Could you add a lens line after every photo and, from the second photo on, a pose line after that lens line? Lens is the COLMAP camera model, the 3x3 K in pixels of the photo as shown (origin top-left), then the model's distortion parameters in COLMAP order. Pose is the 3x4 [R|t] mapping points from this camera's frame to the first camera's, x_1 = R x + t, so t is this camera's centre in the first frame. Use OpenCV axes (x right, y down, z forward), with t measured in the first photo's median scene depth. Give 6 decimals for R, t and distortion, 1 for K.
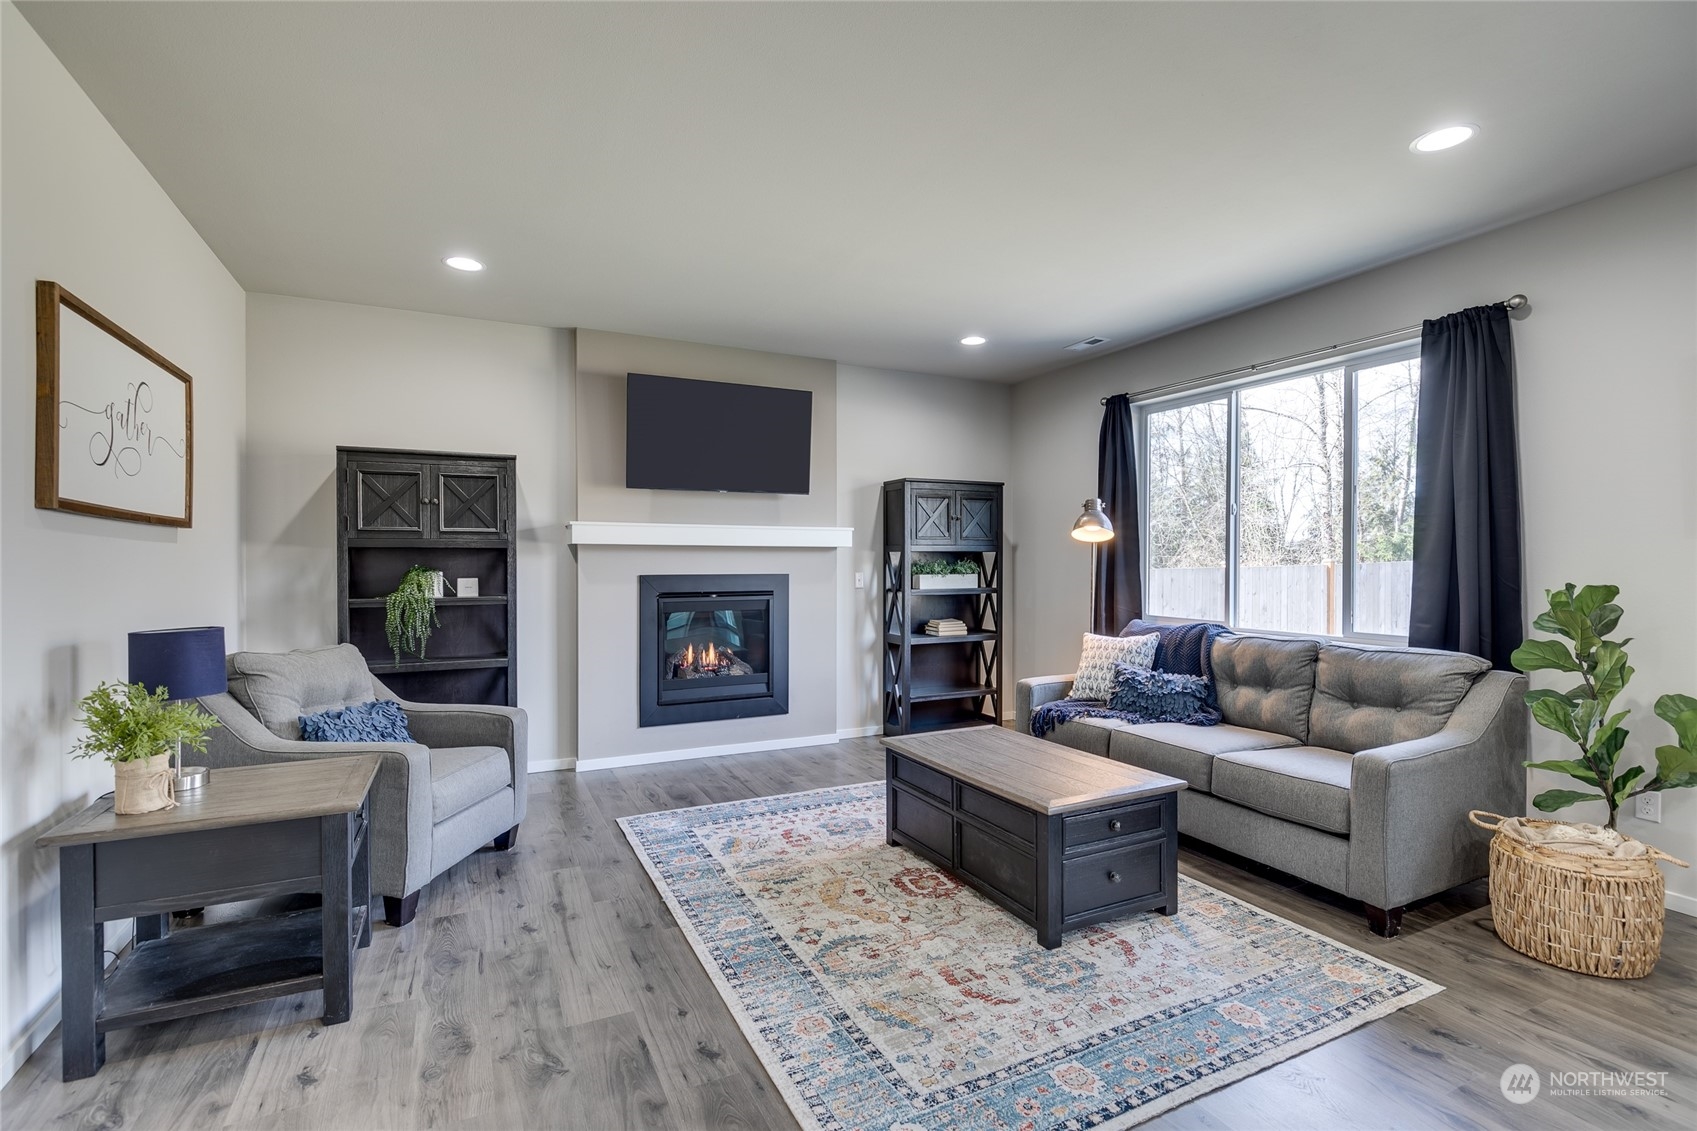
lens RADIAL K [[801.3, 0, 814.5], [0, 801.3, 566.5], [0, 0, 1]] dist [-0.002731, 0.000219]
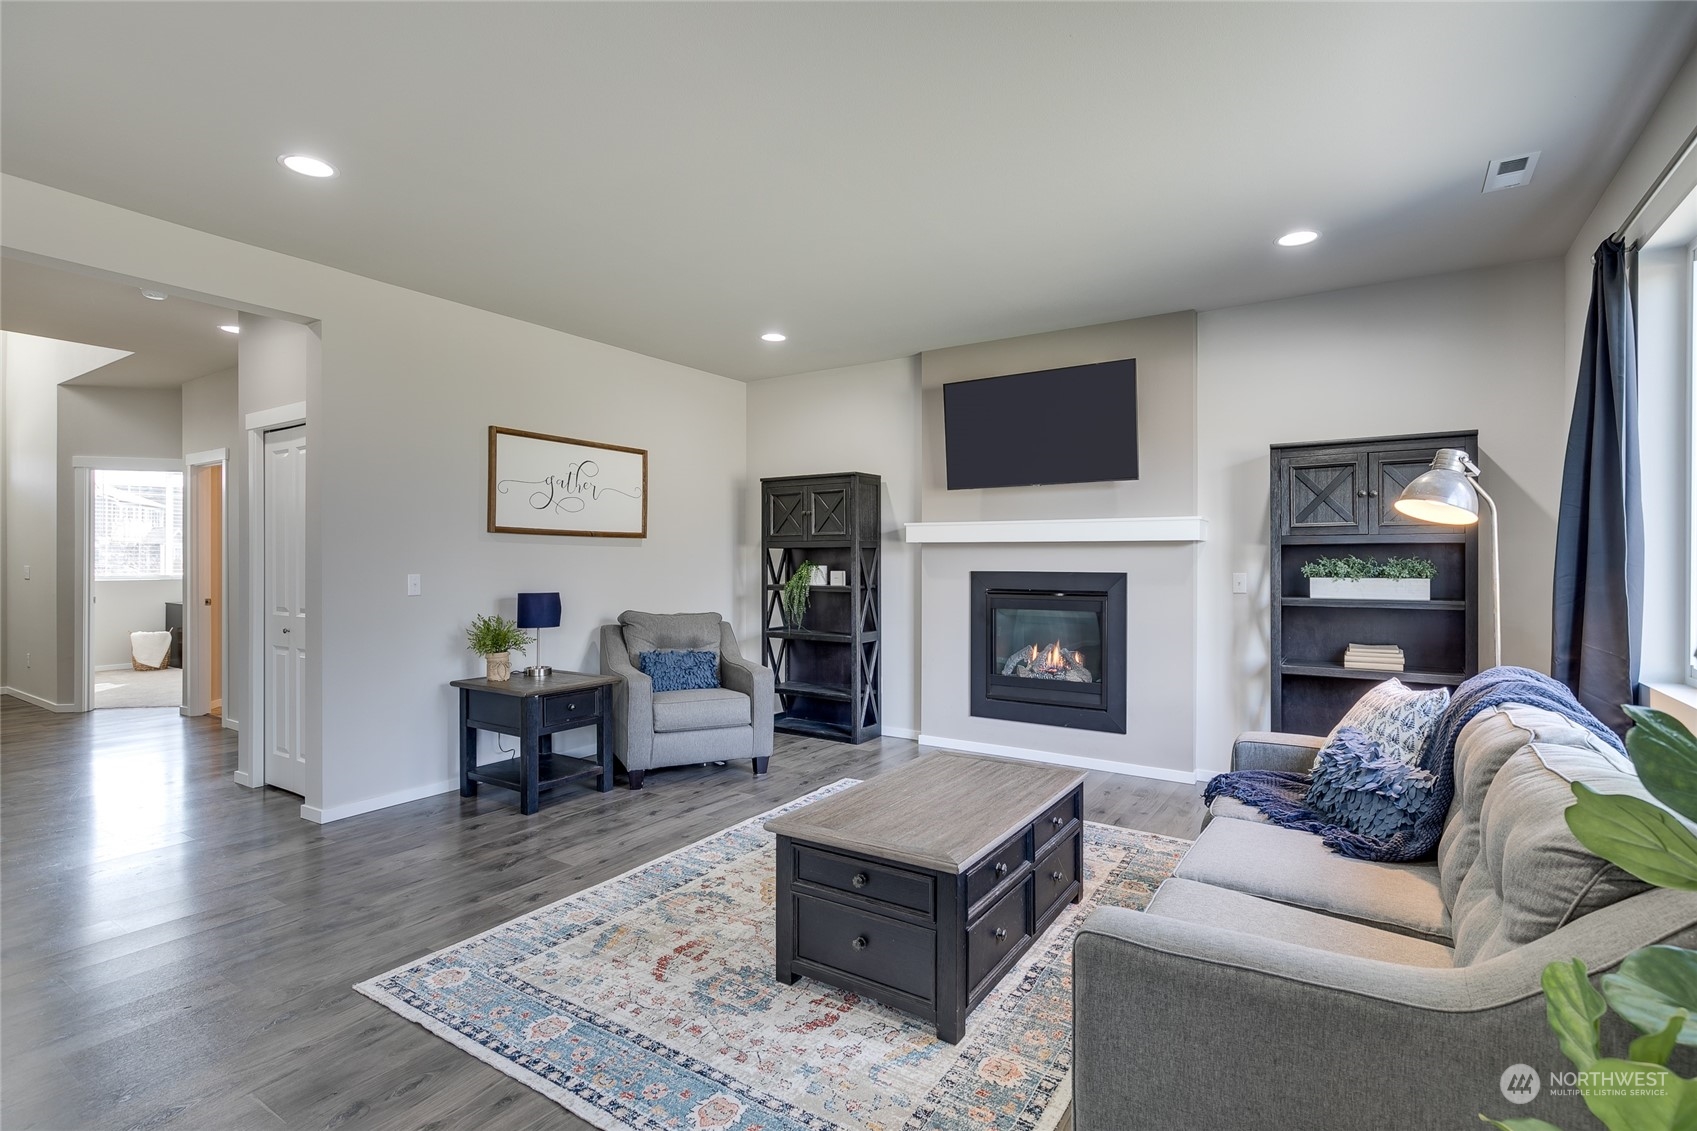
lens RADIAL K [[801.3, 0, 849.5], [0, 801.3, 563.8], [0, 0, 1]] dist [-0.002731, 0.000219]
pose [[0.511289, 0.007101, -0.859379, 0.928622], [-0.007761, 0.999963, 0.003645, -0.002294], [0.859374, 0.004806, 0.511326, 0.496785]]
